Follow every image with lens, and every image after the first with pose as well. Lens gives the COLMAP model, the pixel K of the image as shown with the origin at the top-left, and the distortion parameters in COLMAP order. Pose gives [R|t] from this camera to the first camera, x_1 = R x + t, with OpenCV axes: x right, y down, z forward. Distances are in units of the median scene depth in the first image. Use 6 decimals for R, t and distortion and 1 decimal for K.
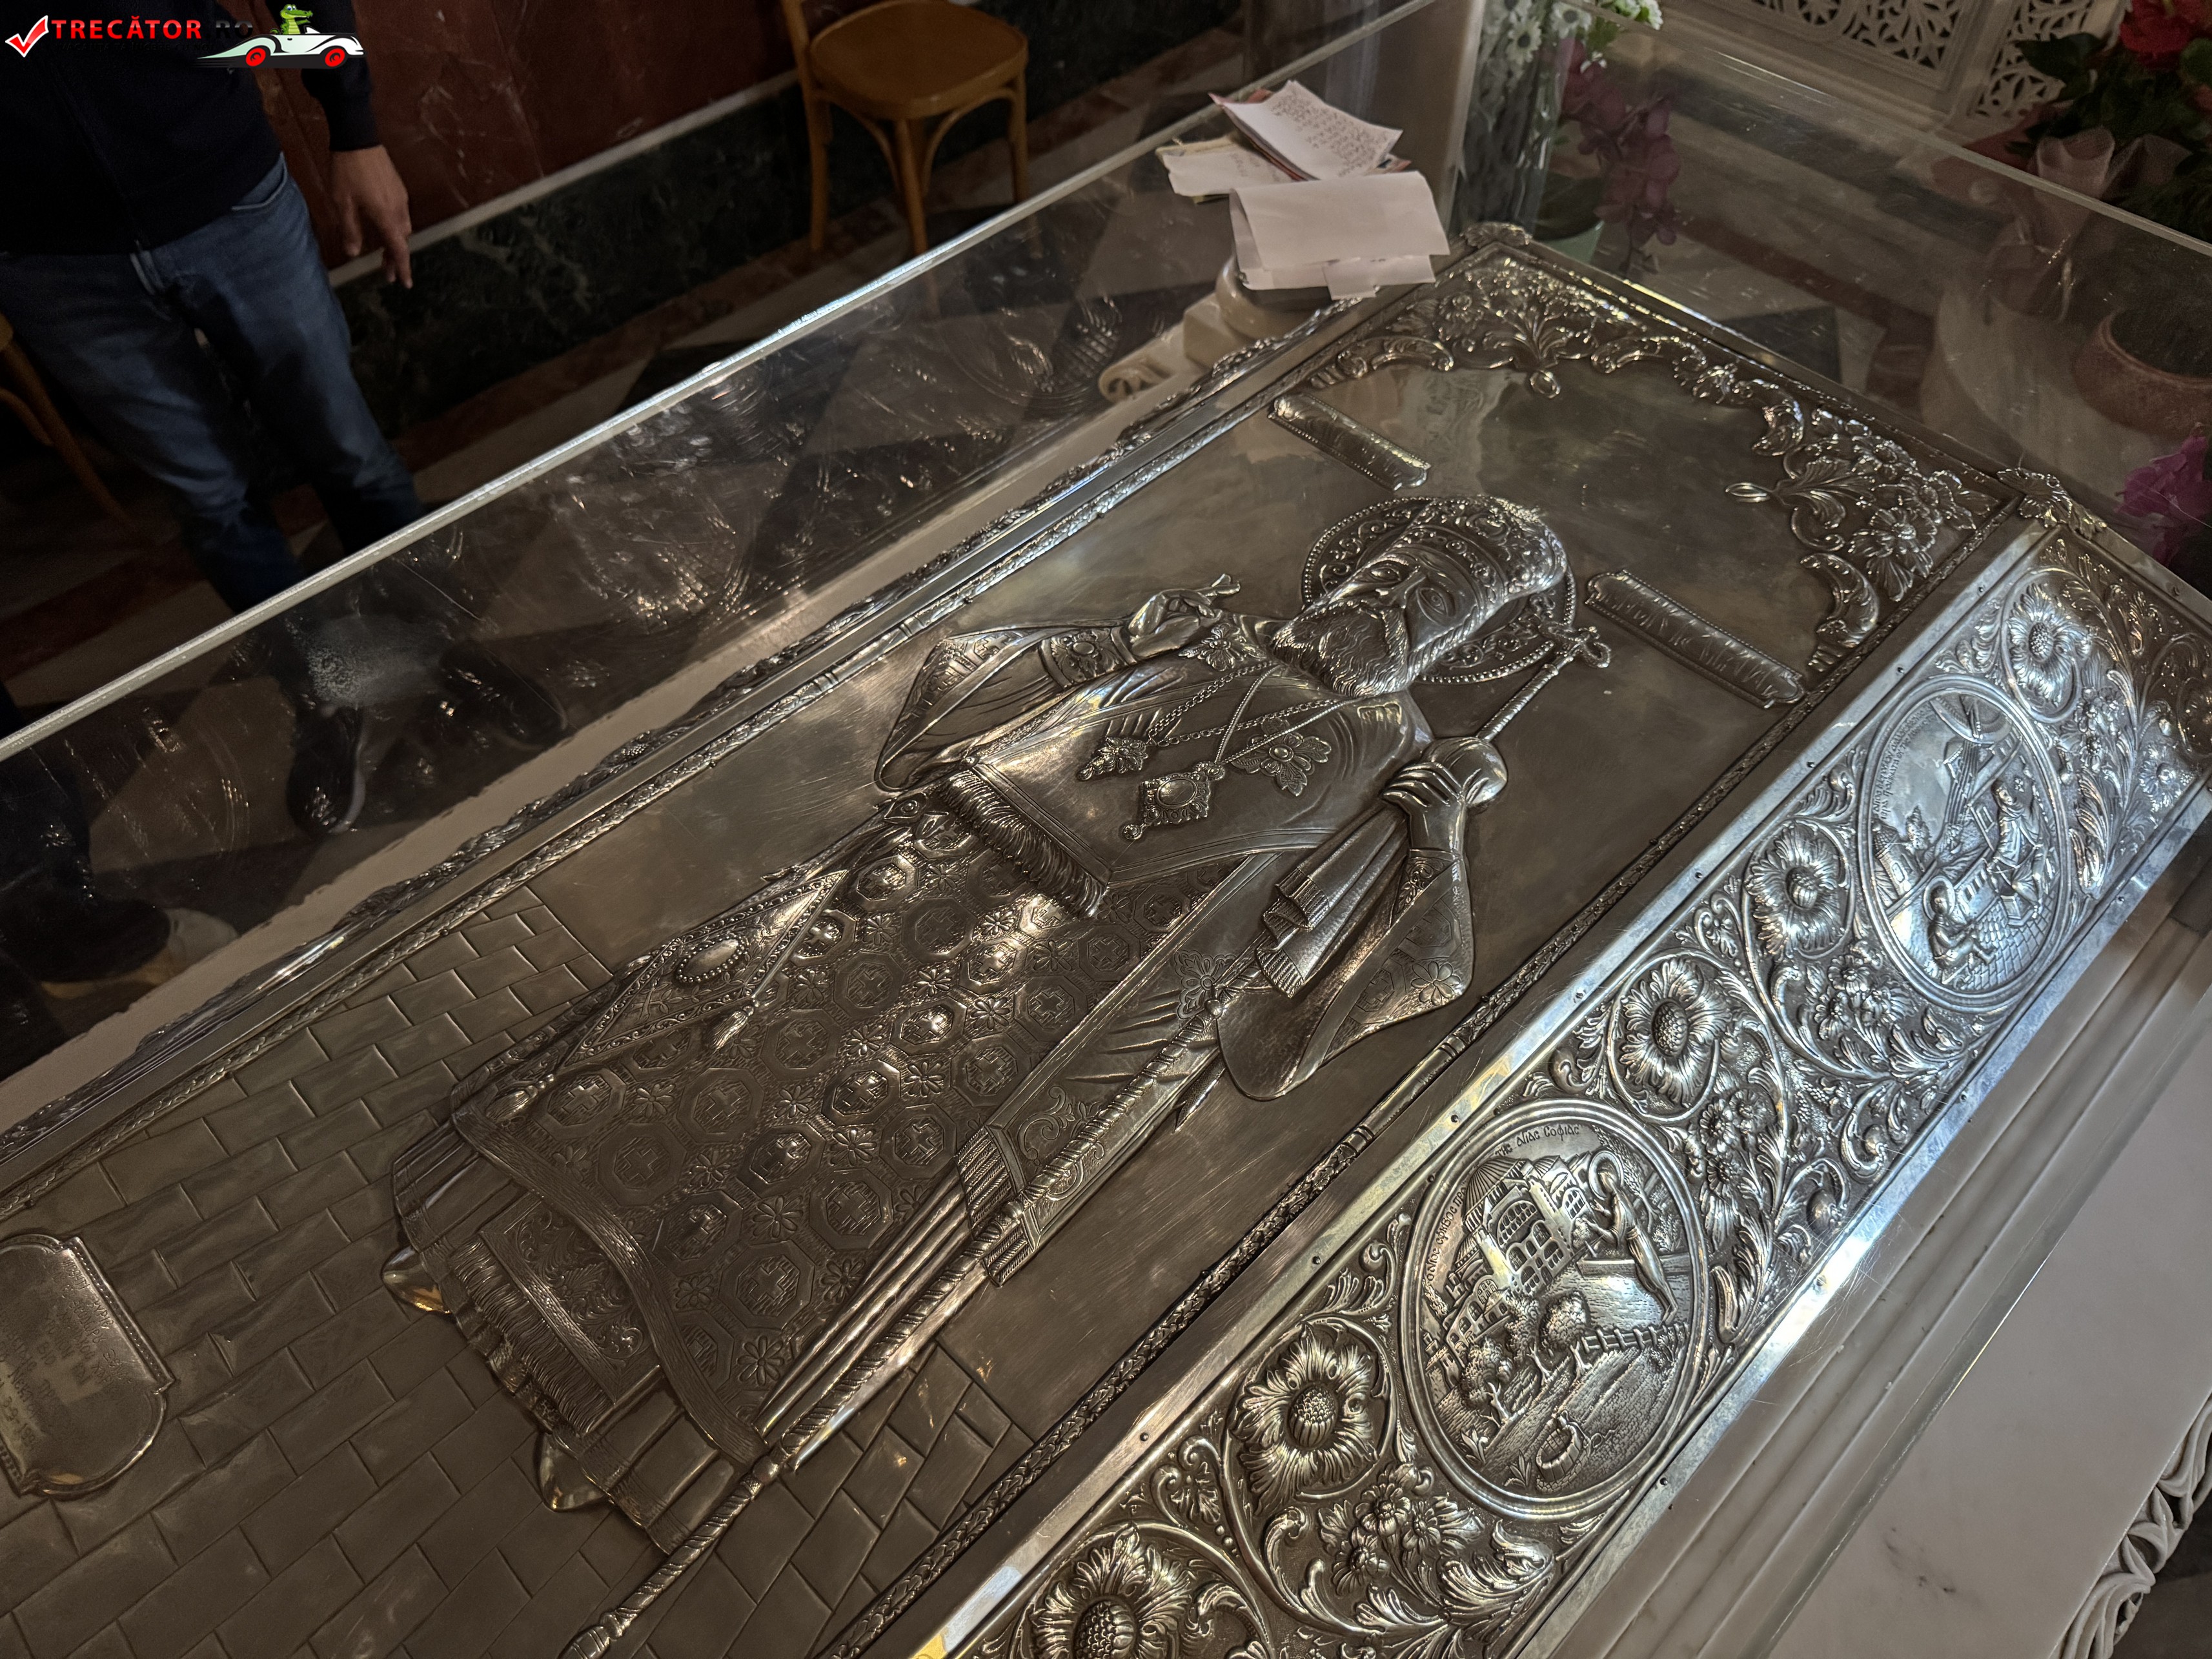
lens RADIAL K [[1557.3, 0, 1104.6], [0, 1557.3, 836.6], [0, 0, 1]] dist [0.019153, -0.003853]
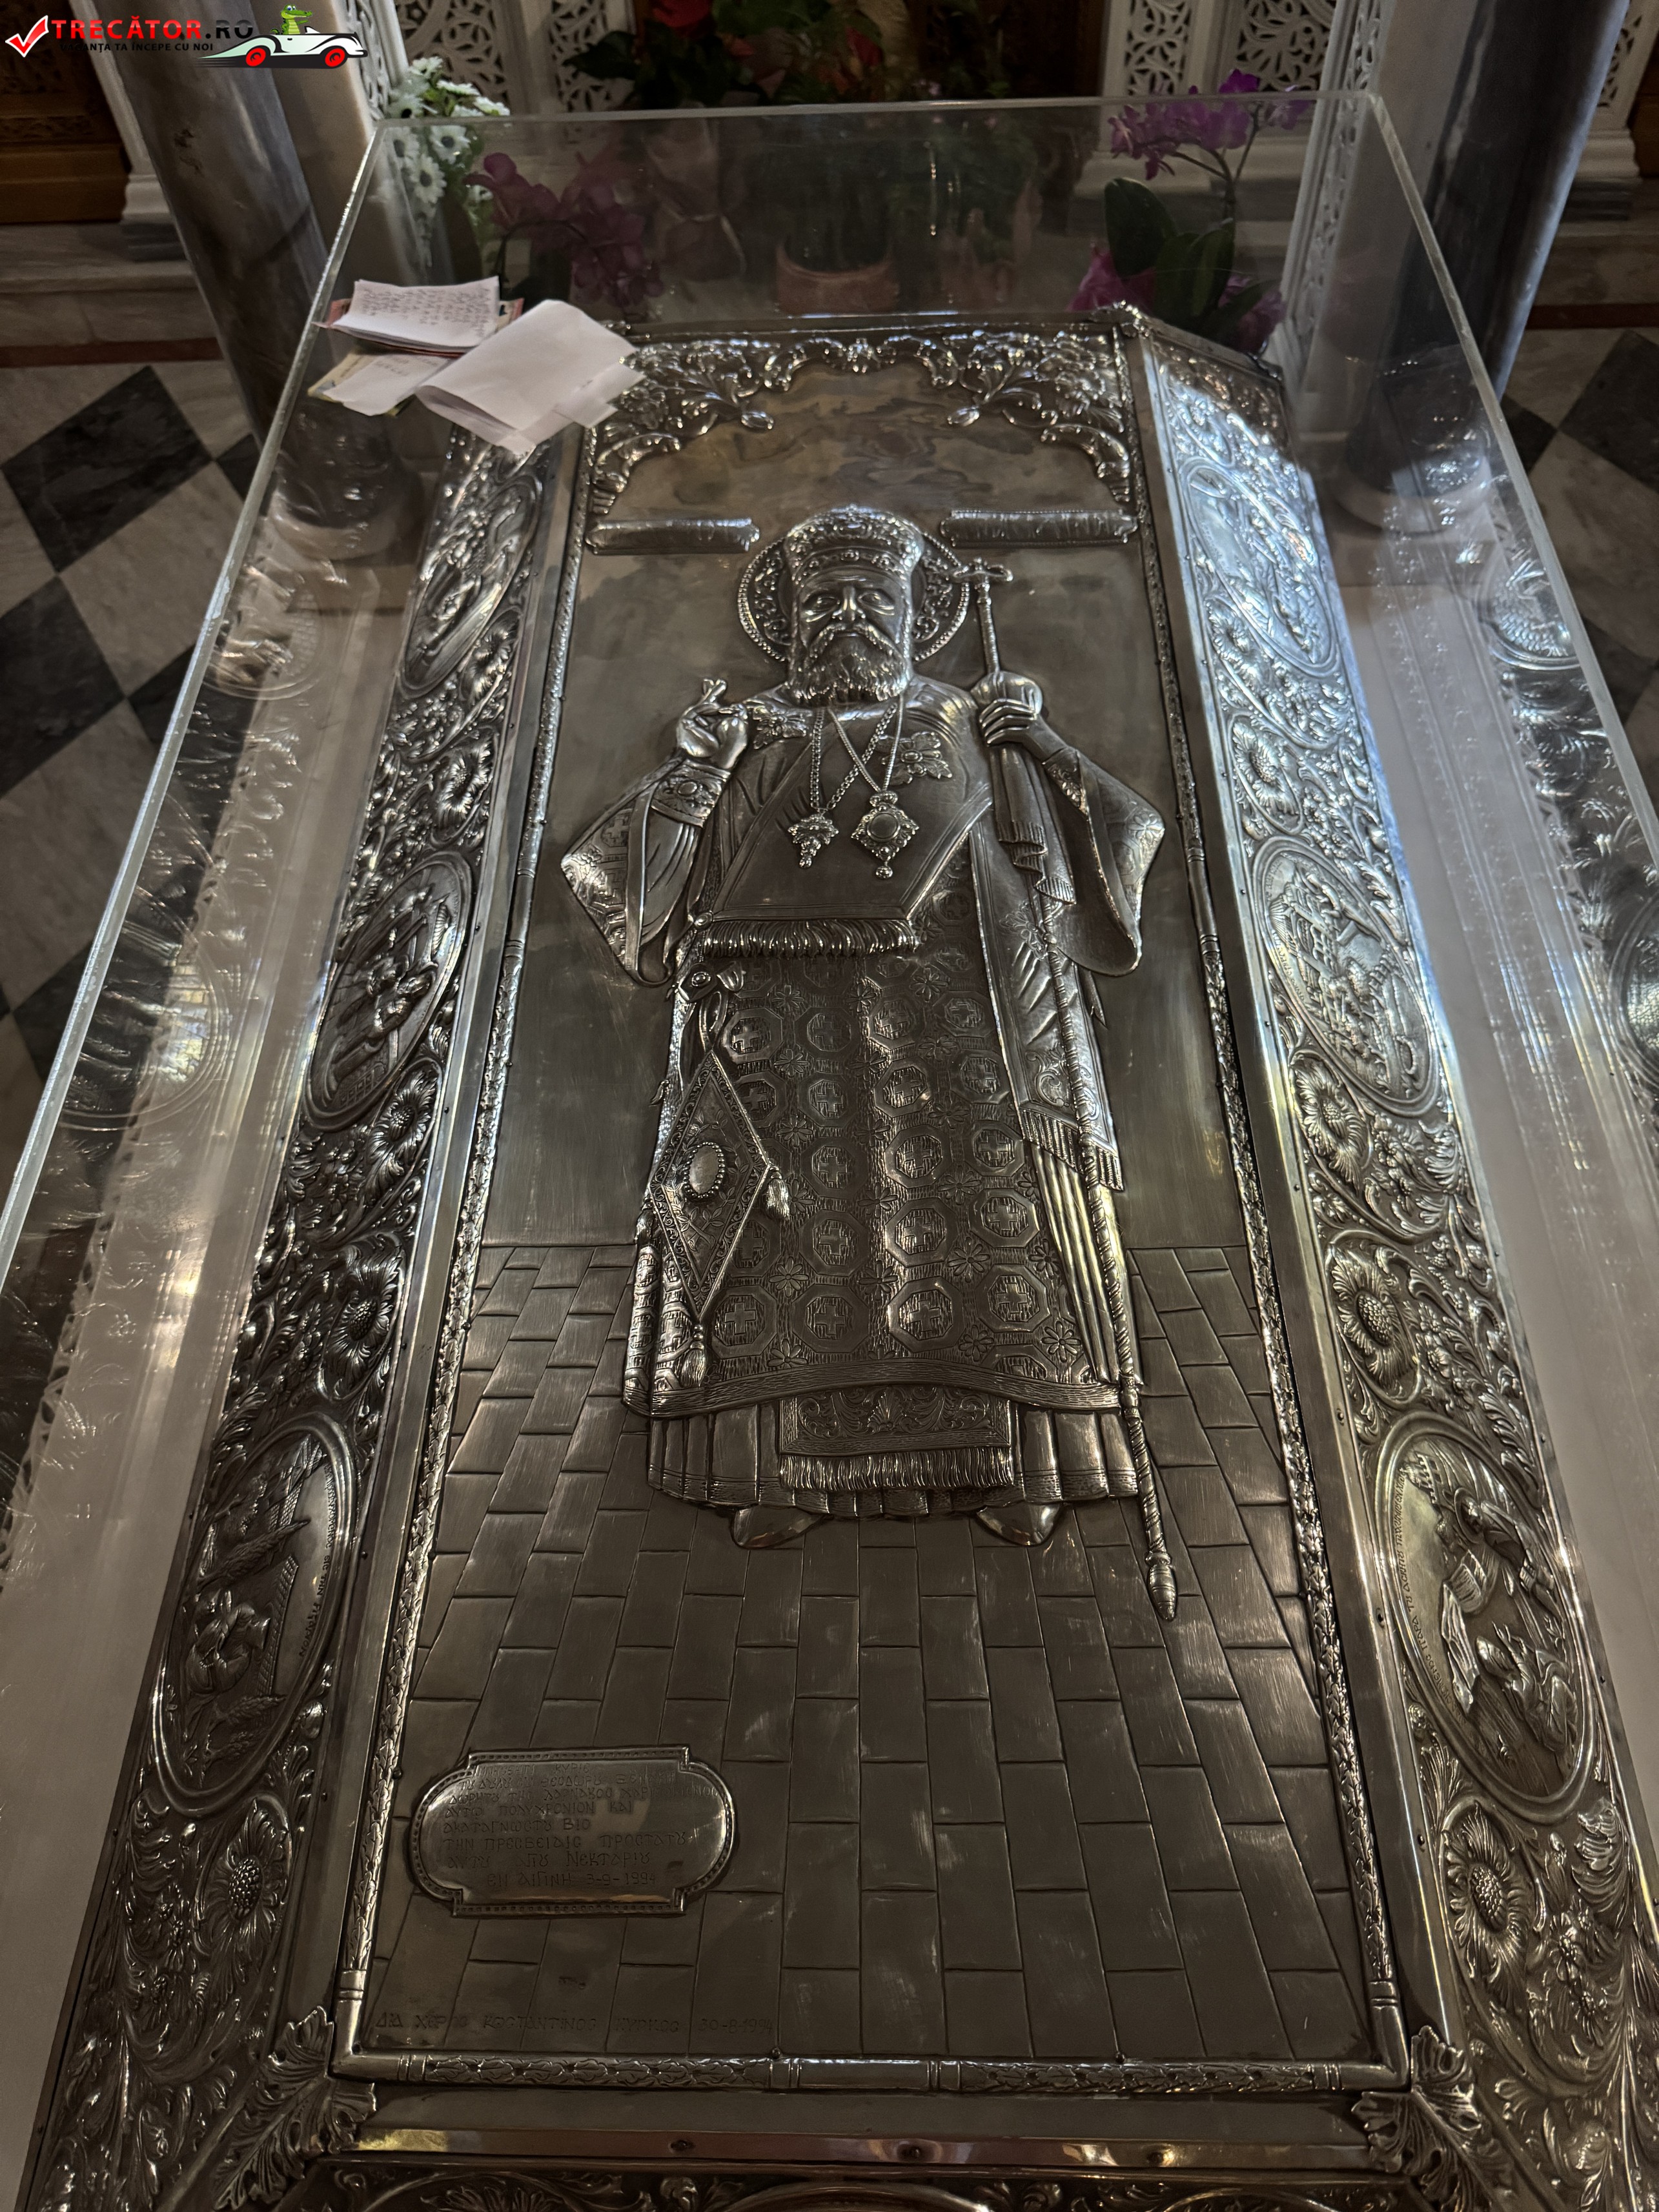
lens RADIAL K [[1584.2, 0, 829.5], [0, 1584.2, 1106.0], [0, 0, 1]] dist [-0.002326, -0.004775]
pose [[0.706098, -0.597588, 0.379887, -0.467272], [0.574621, 0.797056, 0.185773, -0.087338], [-0.413807, 0.087117, 0.906187, -0.016946]]
